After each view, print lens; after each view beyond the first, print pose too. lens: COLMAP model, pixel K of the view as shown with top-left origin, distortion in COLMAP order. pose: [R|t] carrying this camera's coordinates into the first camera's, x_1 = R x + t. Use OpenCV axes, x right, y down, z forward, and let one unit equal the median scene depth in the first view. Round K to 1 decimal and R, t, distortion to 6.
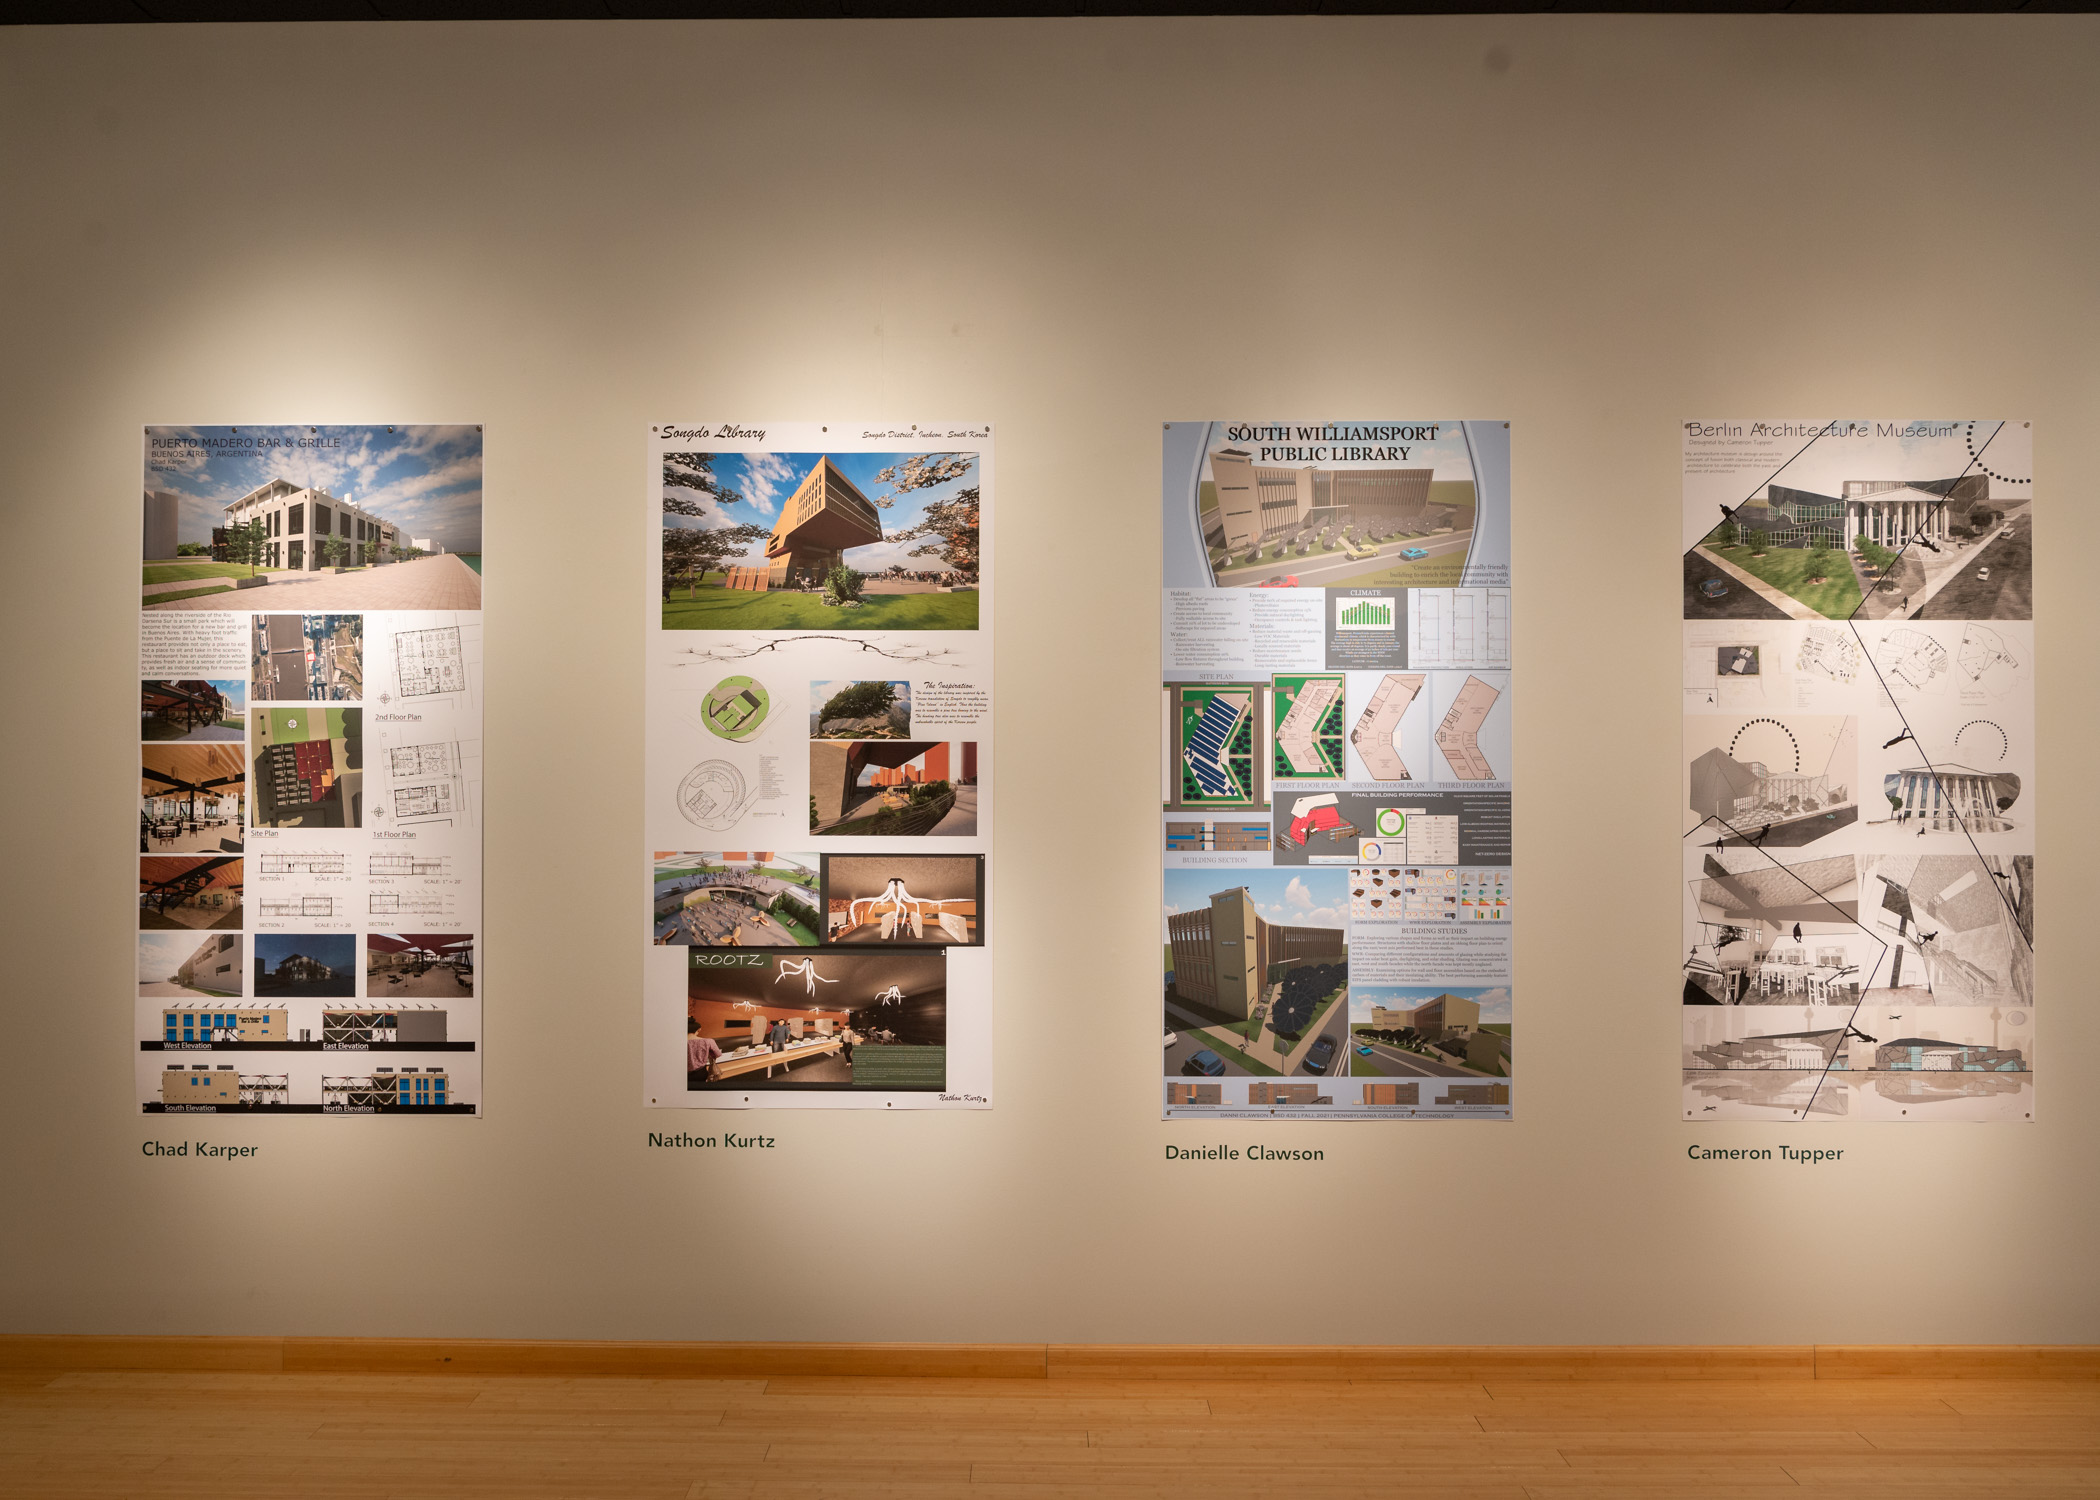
lens RADIAL K [[1717.1, 0, 1048.5], [0, 1717.1, 752.6], [0, 0, 1]] dist [0.006173, -0.019574]
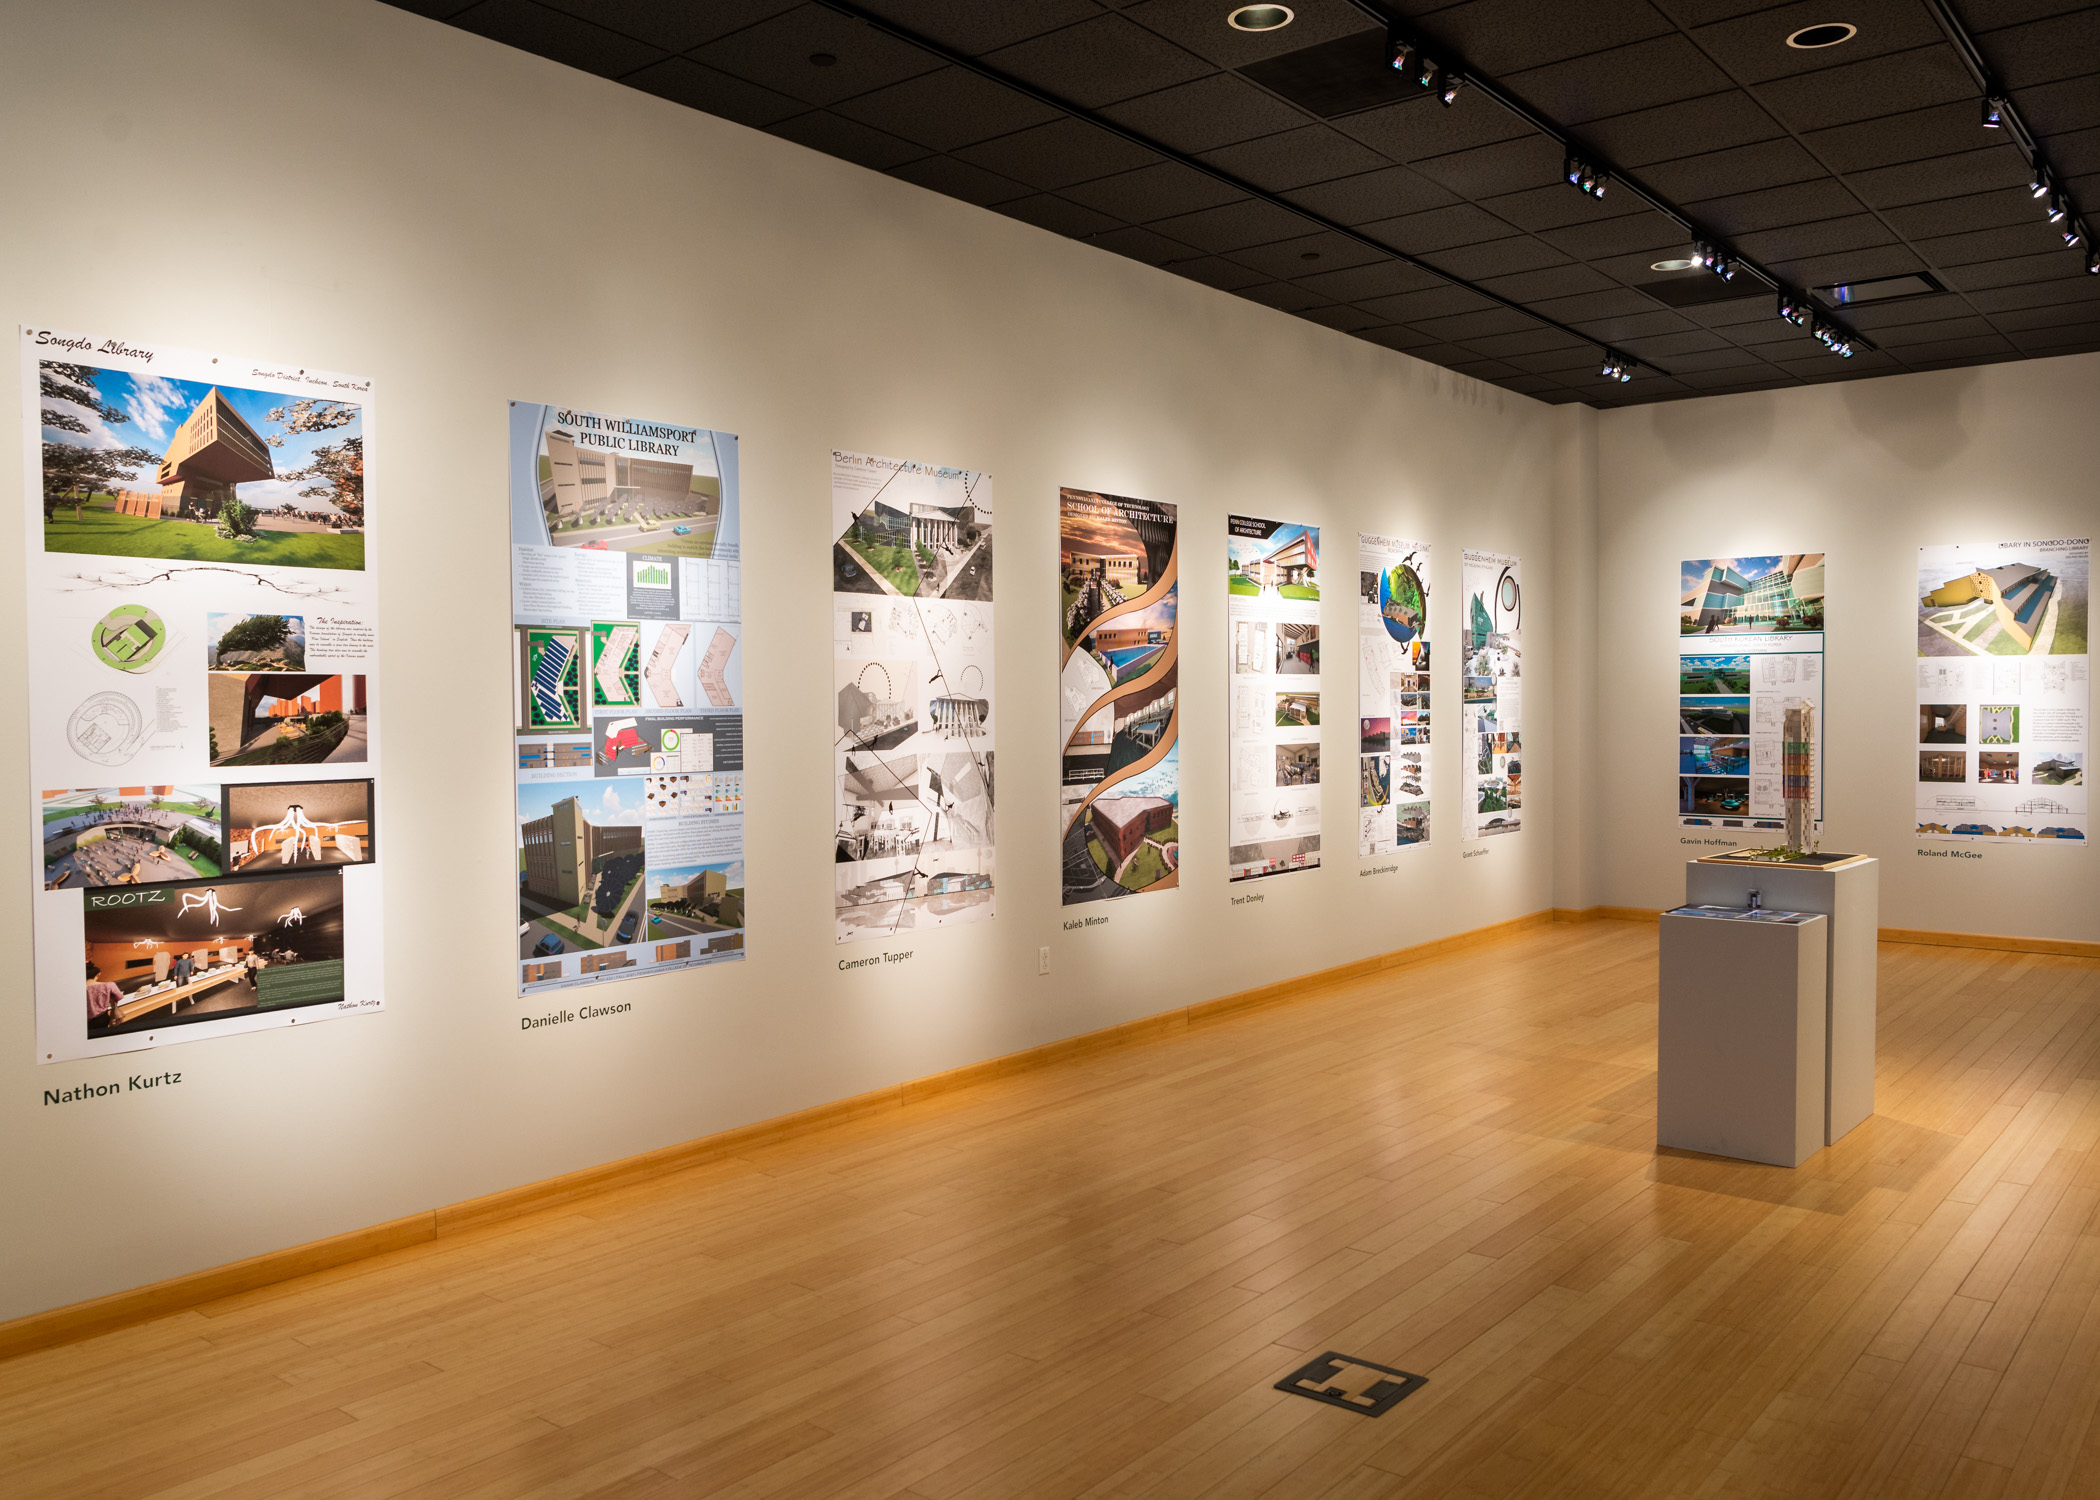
lens RADIAL K [[1684.3, 0, 1055.0], [0, 1684.3, 752.7], [0, 0, 1]] dist [0.007071, -0.010645]
pose [[0.609384, -0.030069, 0.792305, -0.619736], [-0.000803, 0.999257, 0.038541, 0.001509], [-0.792875, -0.024122, 0.608907, 0.009470]]
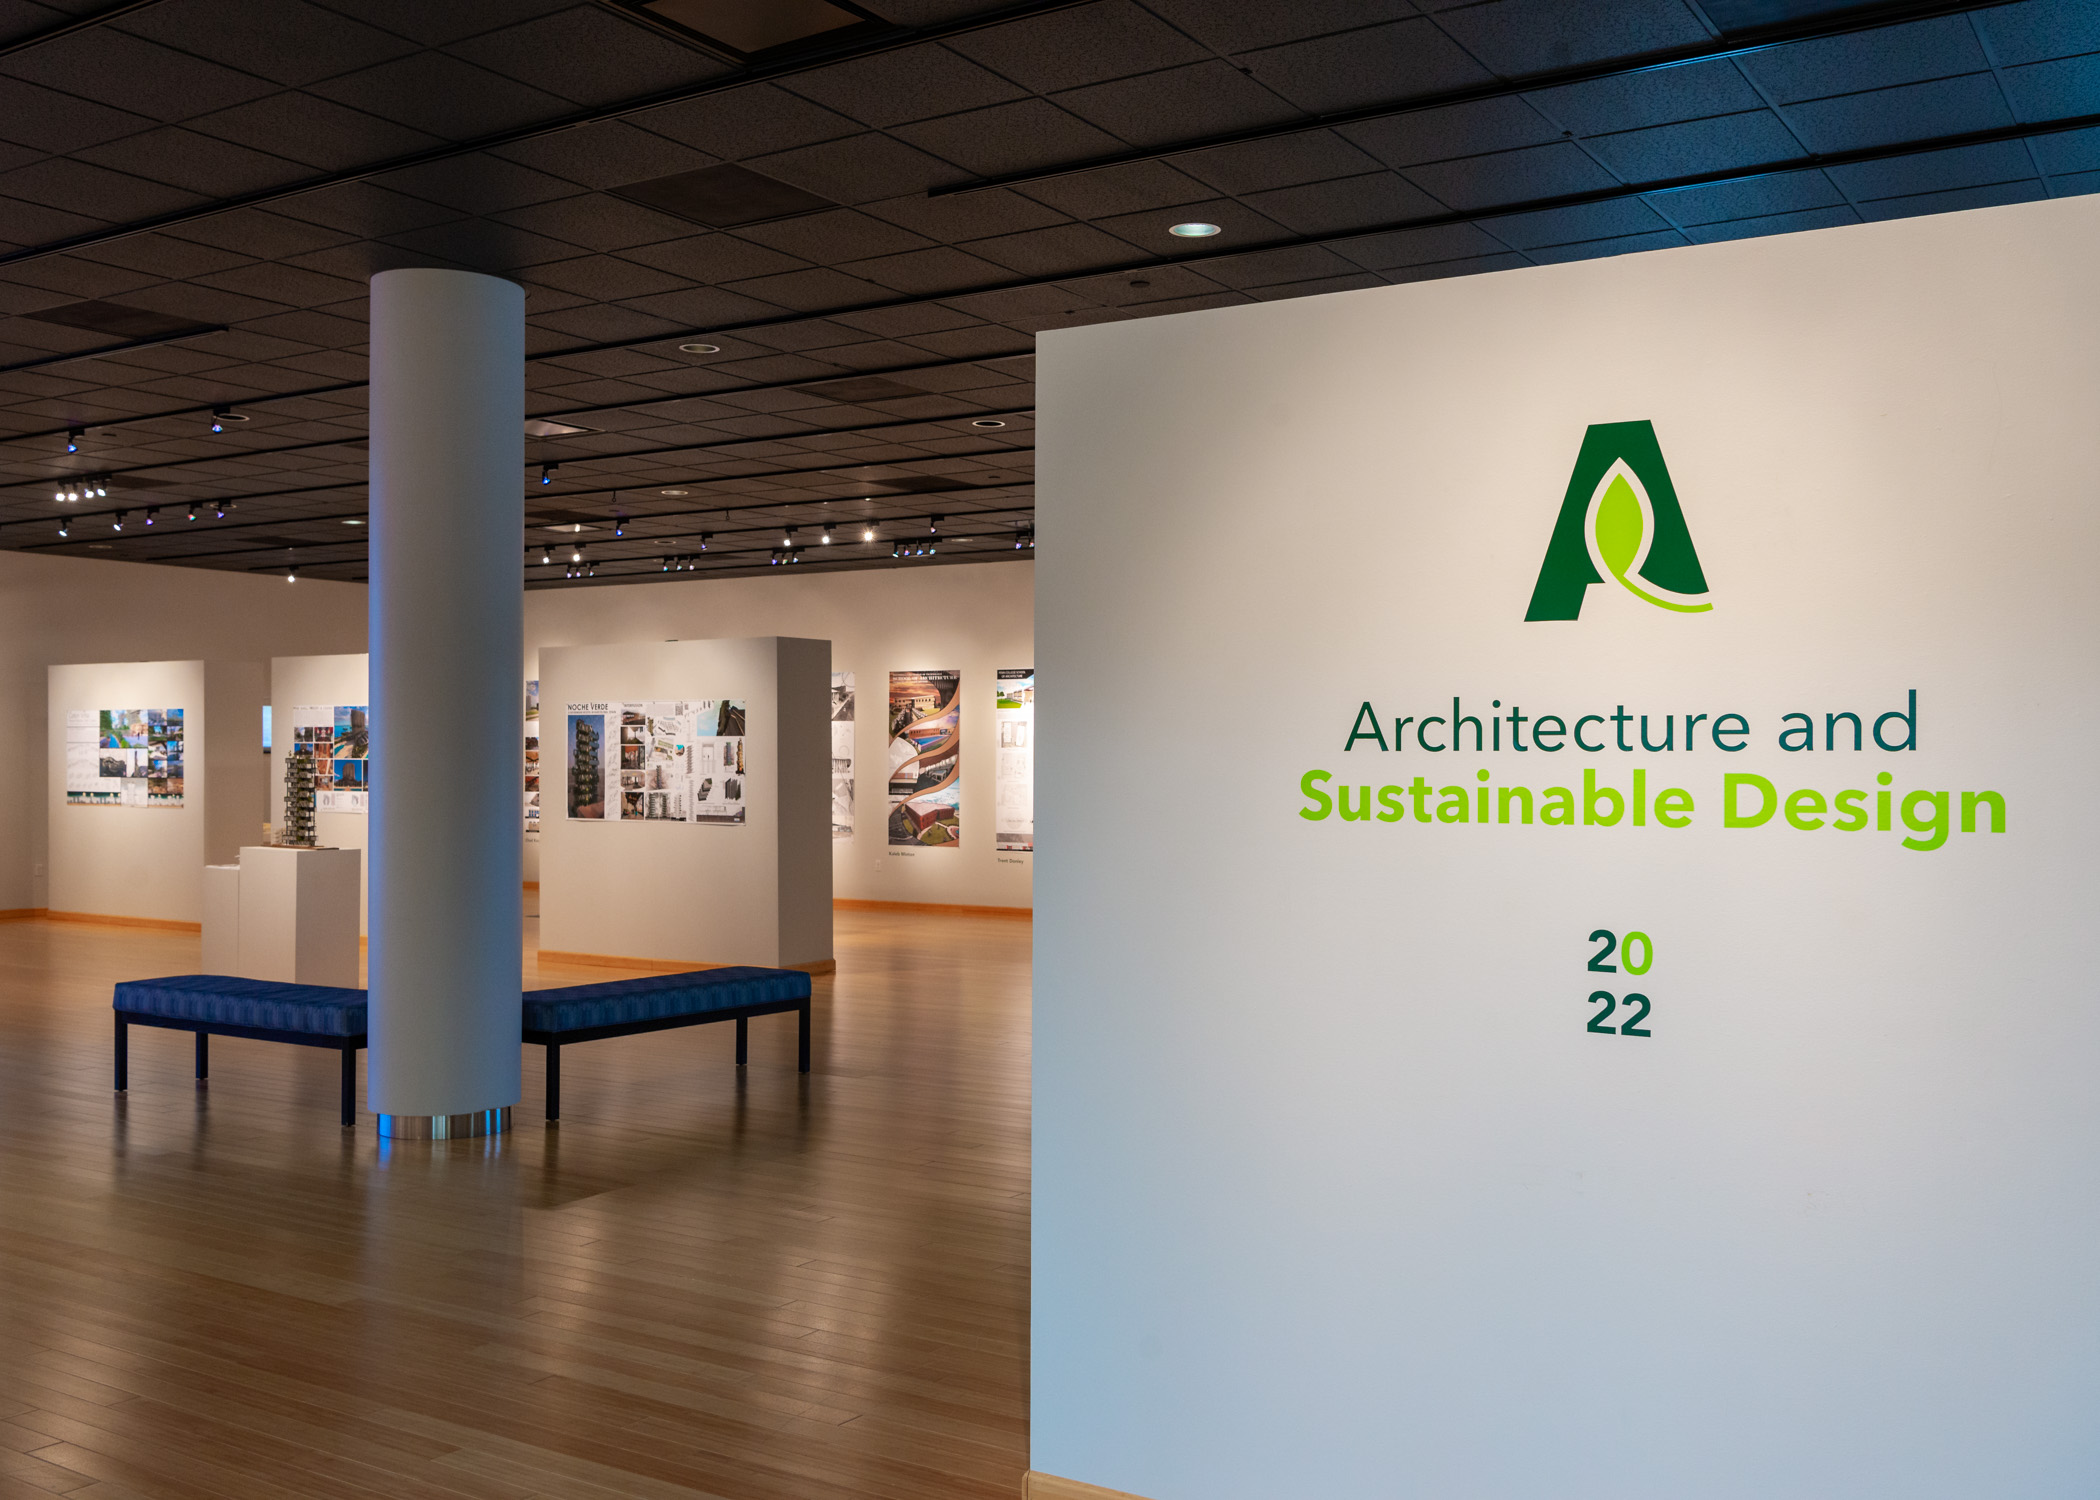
lens RADIAL K [[1948.1, 0, 1046.9], [0, 1948.1, 752.2], [0, 0, 1]] dist [-0.012028, 0.000000]
pose [[0.851212, 0.001319, -0.524820, 3.370319], [0.002681, 0.999973, 0.006862, -0.033684], [0.524815, -0.007248, 0.851186, -2.678400]]
